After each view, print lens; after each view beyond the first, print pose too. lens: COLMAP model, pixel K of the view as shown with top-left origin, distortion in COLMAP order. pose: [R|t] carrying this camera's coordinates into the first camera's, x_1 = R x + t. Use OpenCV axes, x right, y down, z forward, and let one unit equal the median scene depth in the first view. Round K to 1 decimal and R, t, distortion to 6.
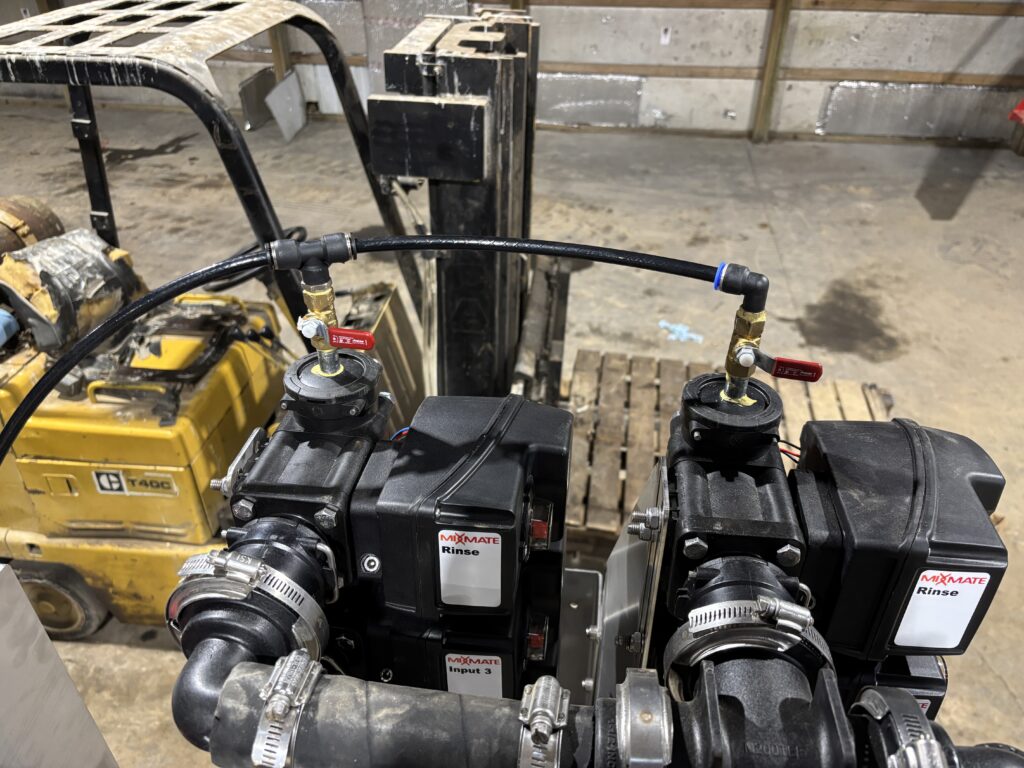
lens RADIAL K [[775.6, 0, 507.0], [0, 775.6, 376.9], [0, 0, 1]] dist [0.031448, -0.024093]
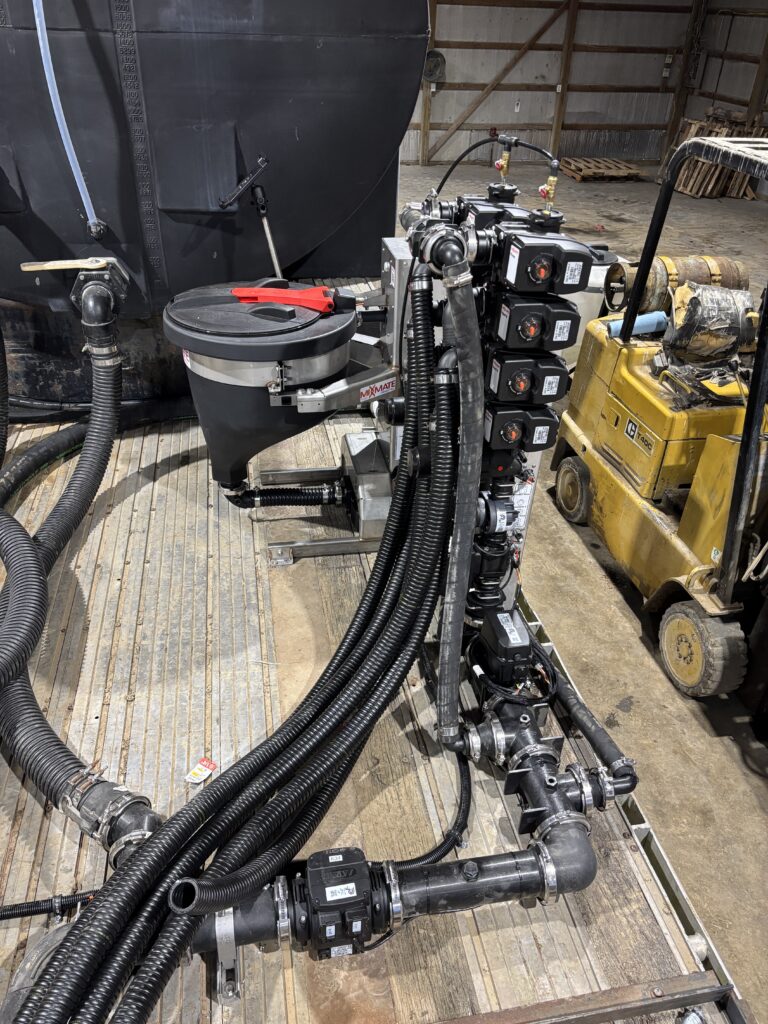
lens RADIAL K [[775.6, 0, 397.6], [0, 775.6, 516.2], [0, 0, 1]] dist [0.031448, -0.024093]
pose [[0.336642, 0.538858, -0.772207, 0.597418], [-0.563157, 0.772461, 0.293528, 0.072606], [0.754670, 0.336059, 0.563505, -0.156805]]
